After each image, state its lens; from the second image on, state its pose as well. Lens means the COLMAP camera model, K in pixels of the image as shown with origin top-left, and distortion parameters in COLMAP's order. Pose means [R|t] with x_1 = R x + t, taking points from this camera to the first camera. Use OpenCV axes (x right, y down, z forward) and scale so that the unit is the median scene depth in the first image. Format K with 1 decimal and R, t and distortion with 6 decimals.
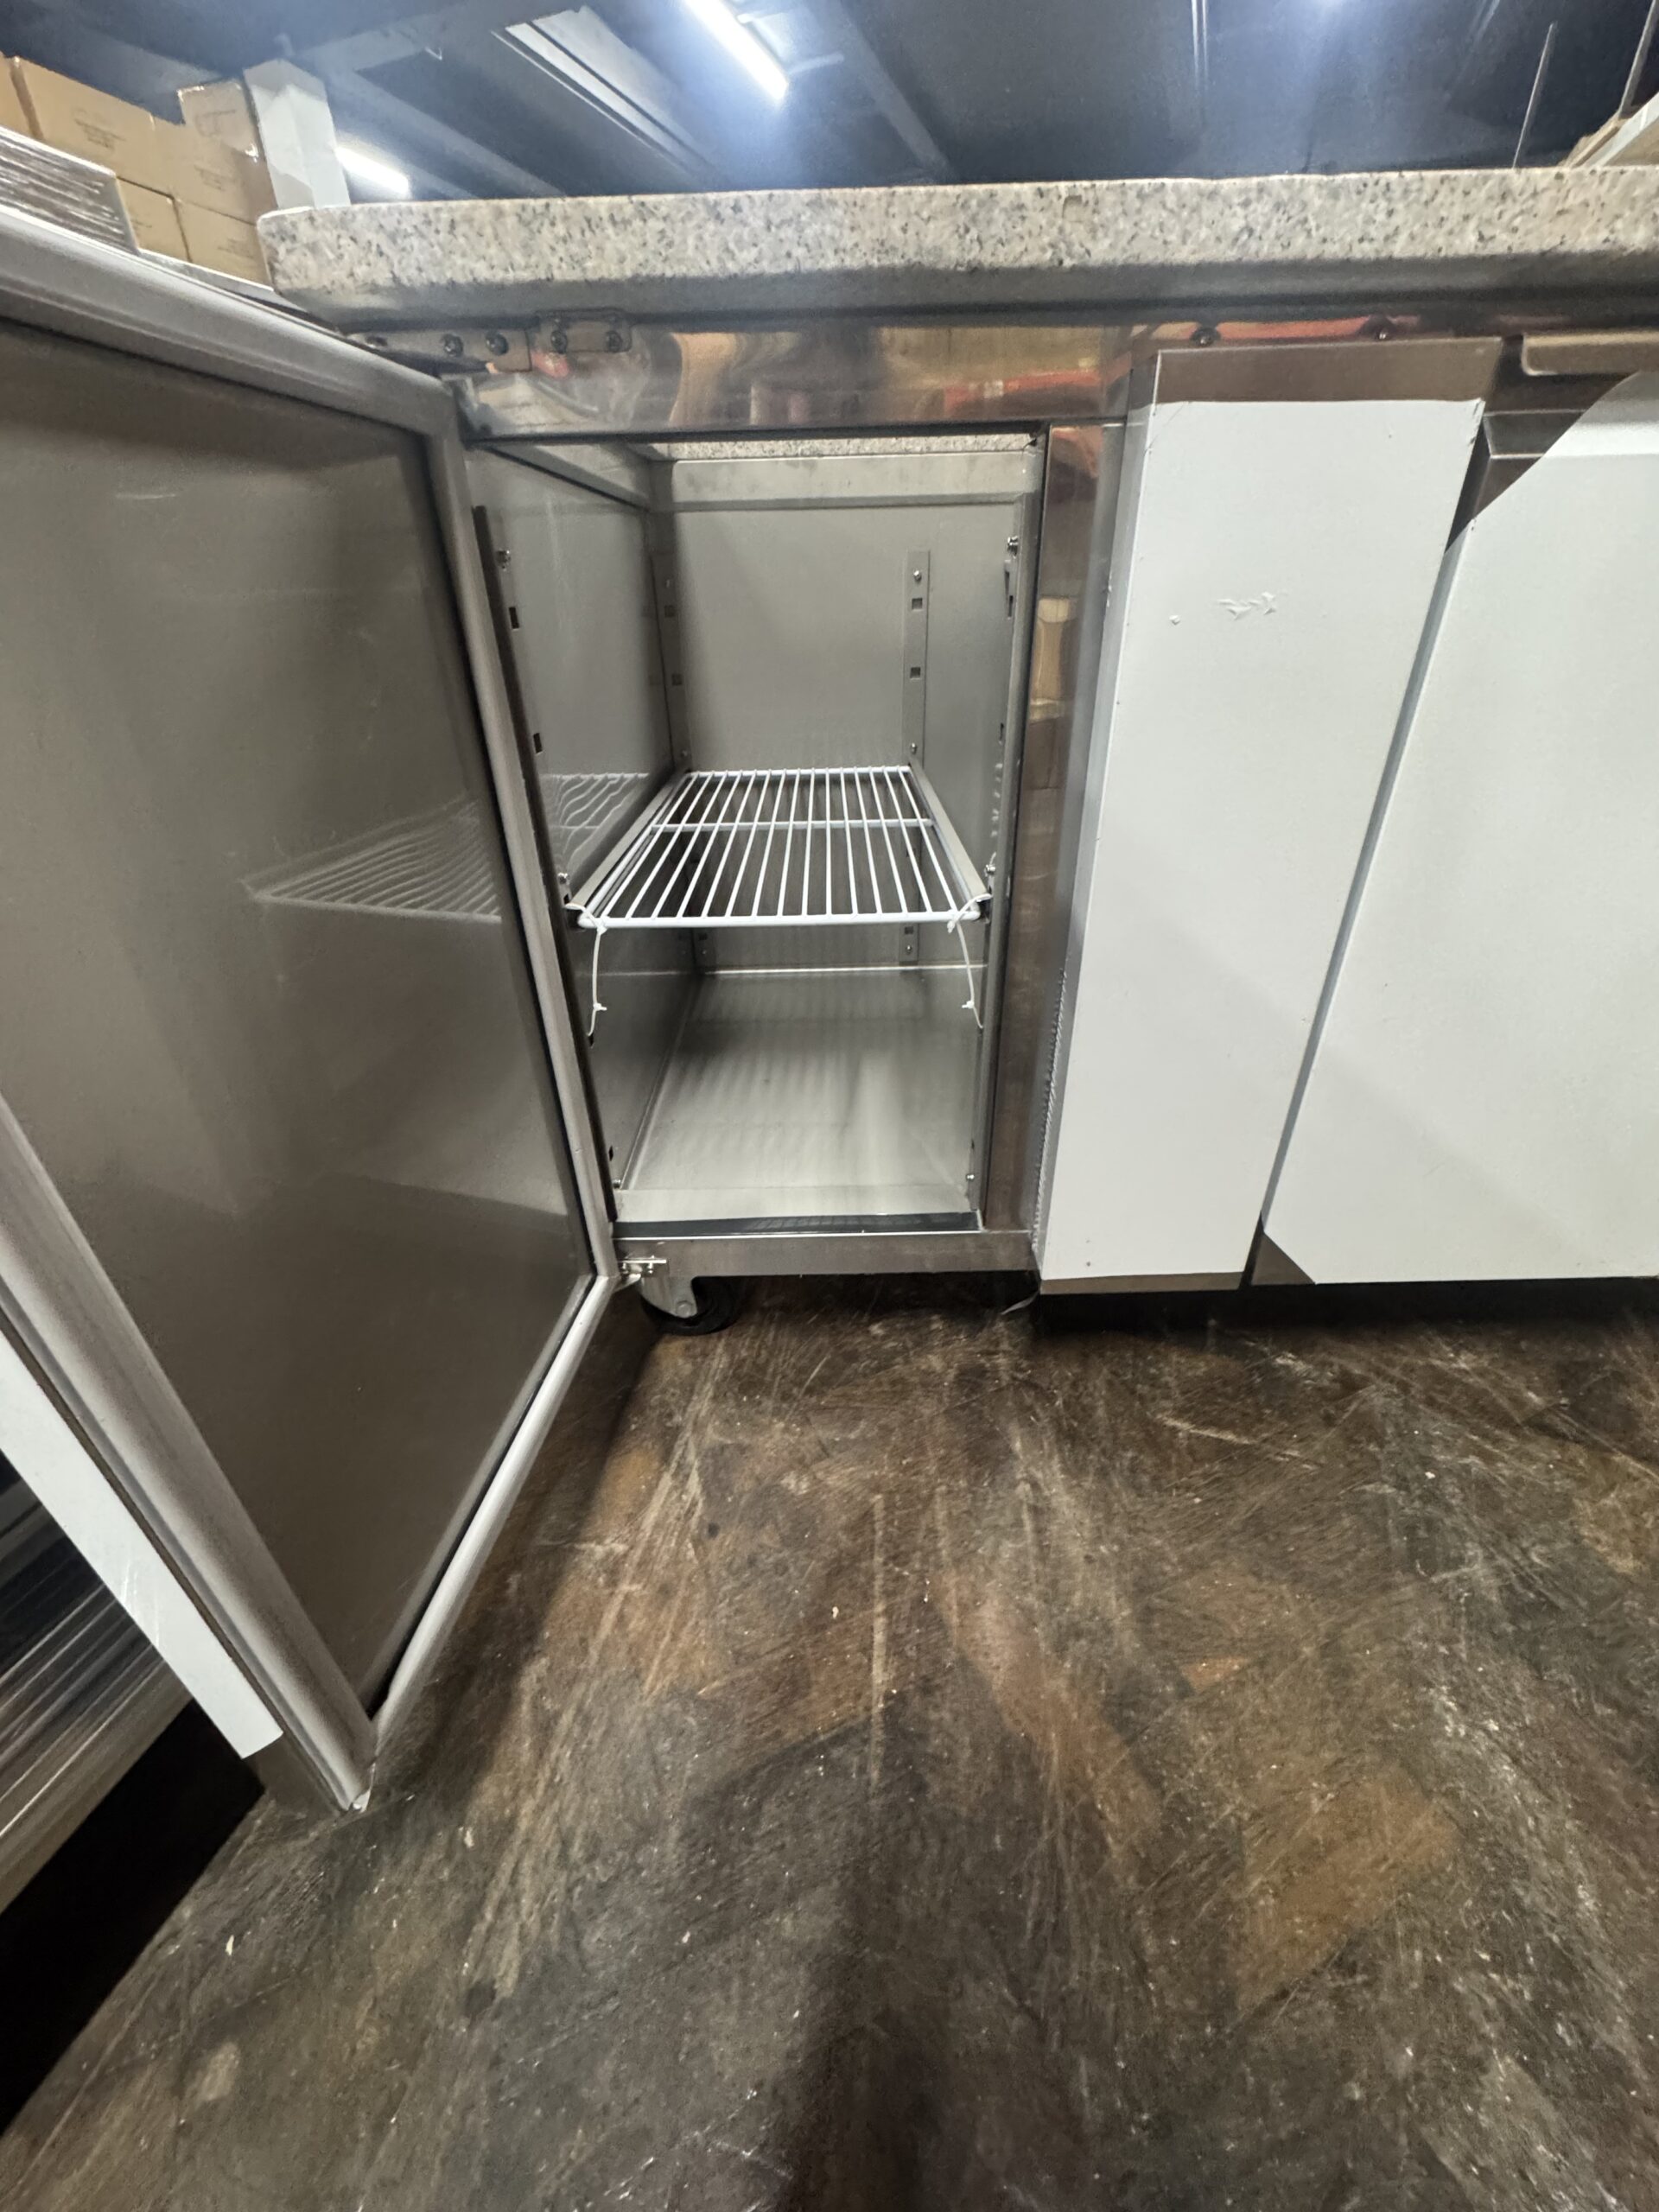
lens RADIAL K [[879.5, 0, 825.5], [0, 879.5, 1111.5], [0, 0, 1]] dist [-0.000713, 0.000660]
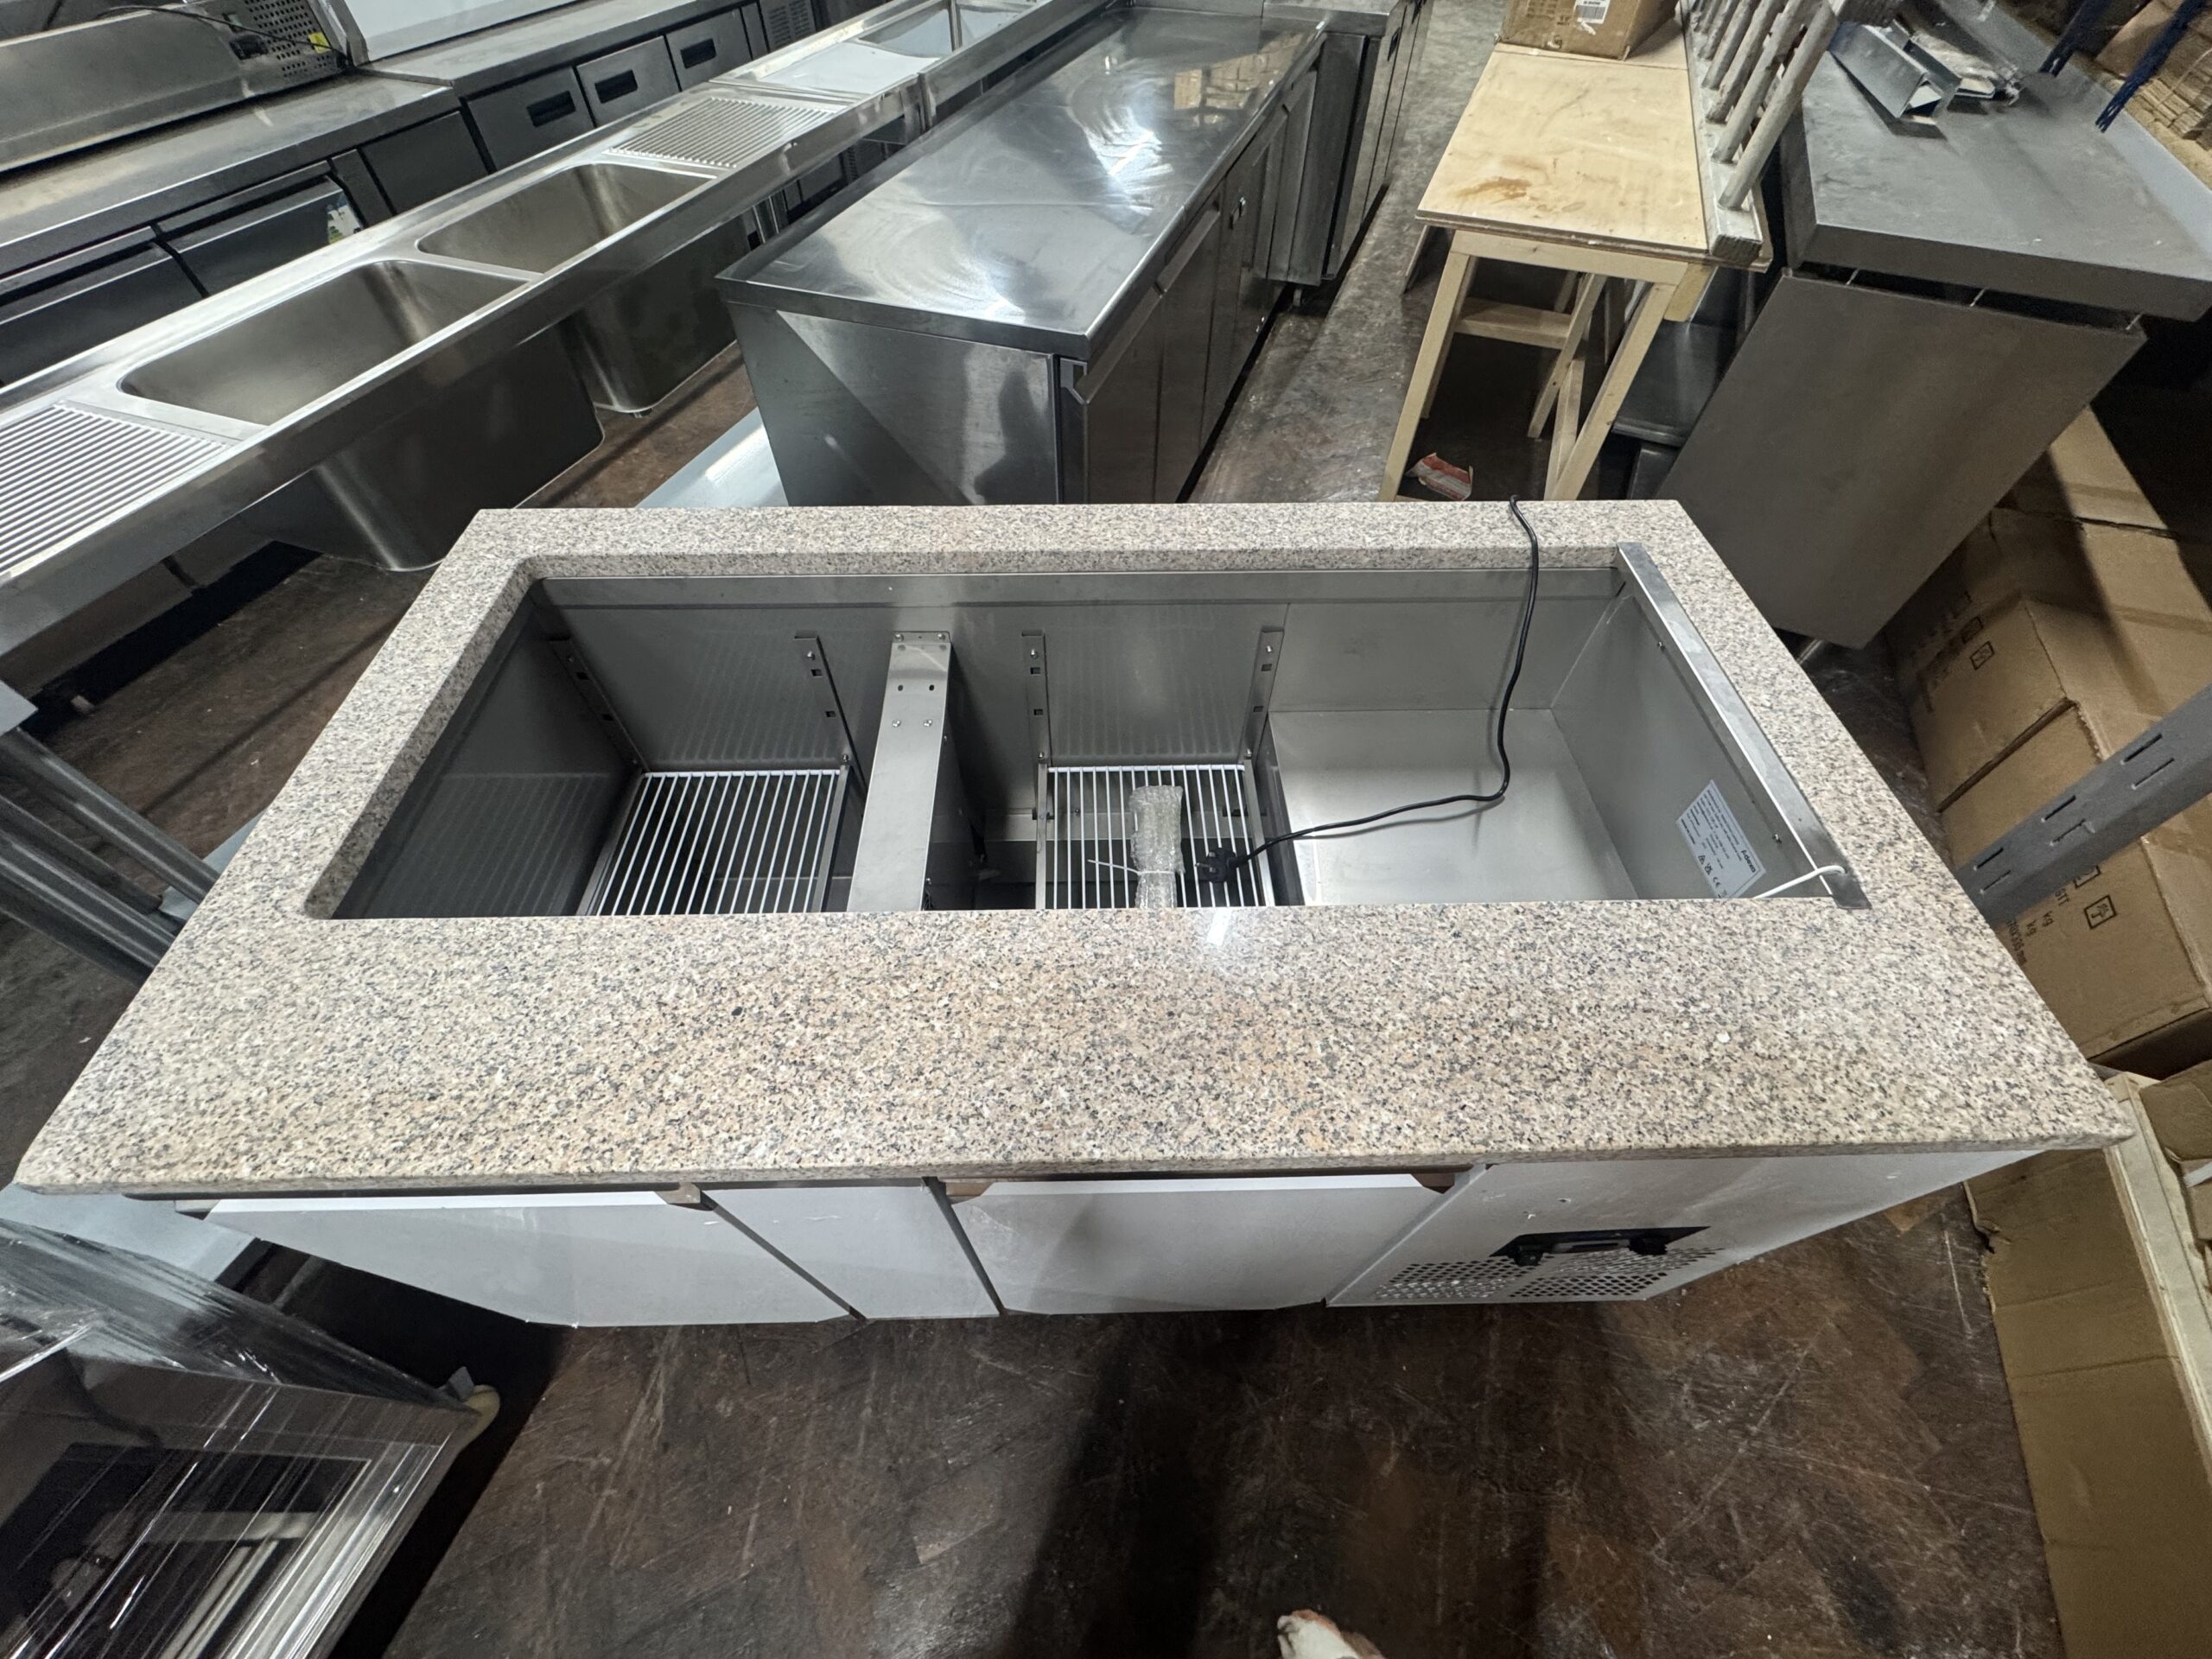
lens RADIAL K [[884.2, 0, 1106.0], [0, 884.2, 829.5], [0, 0, 1]] dist [-0.005637, 0.000128]
pose [[0.999288, 0.002239, 0.037654, 0.644201], [-0.015963, 0.929554, 0.368339, -1.241890], [-0.034177, -0.368678, 0.928929, -0.118044]]
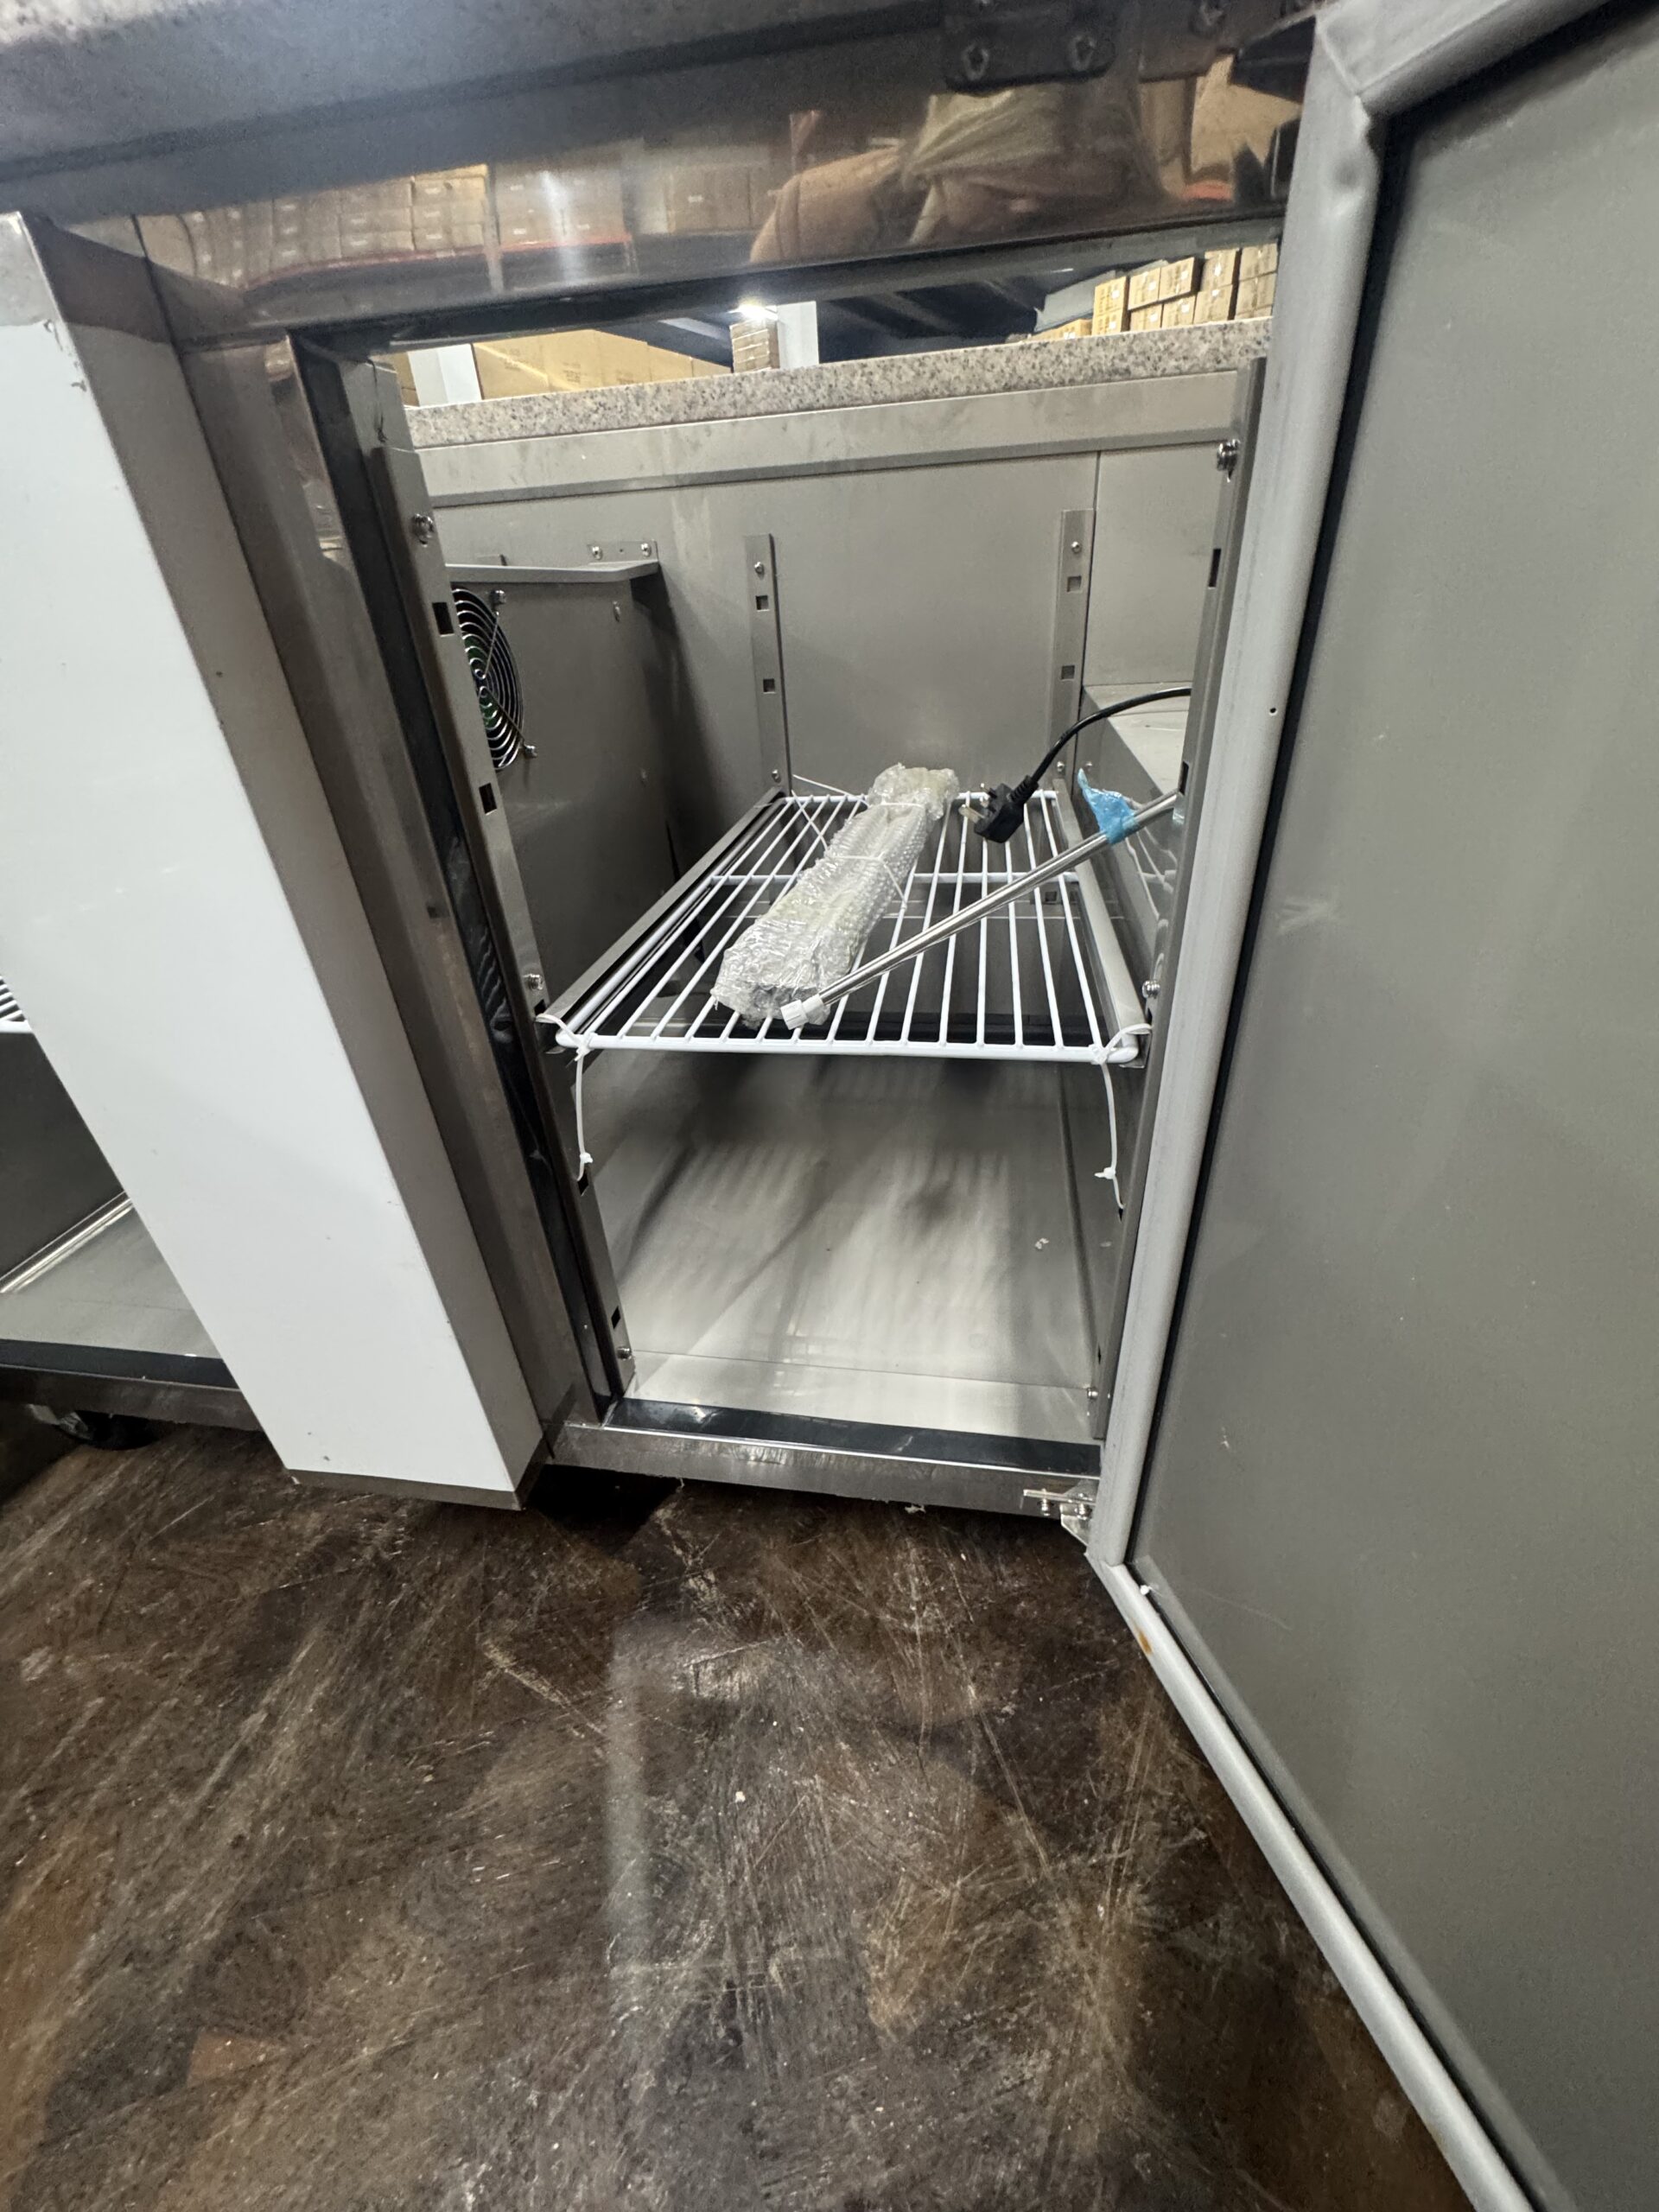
lens RADIAL K [[884.2, 0, 823.8], [0, 884.2, 1101.6], [0, 0, 1]] dist [-0.005637, 0.000128]
pose [[0.985599, 0.058940, -0.158497, 0.906706], [-0.058637, 0.998258, 0.006594, -0.193156], [0.158609, 0.002795, 0.987337, 0.301288]]
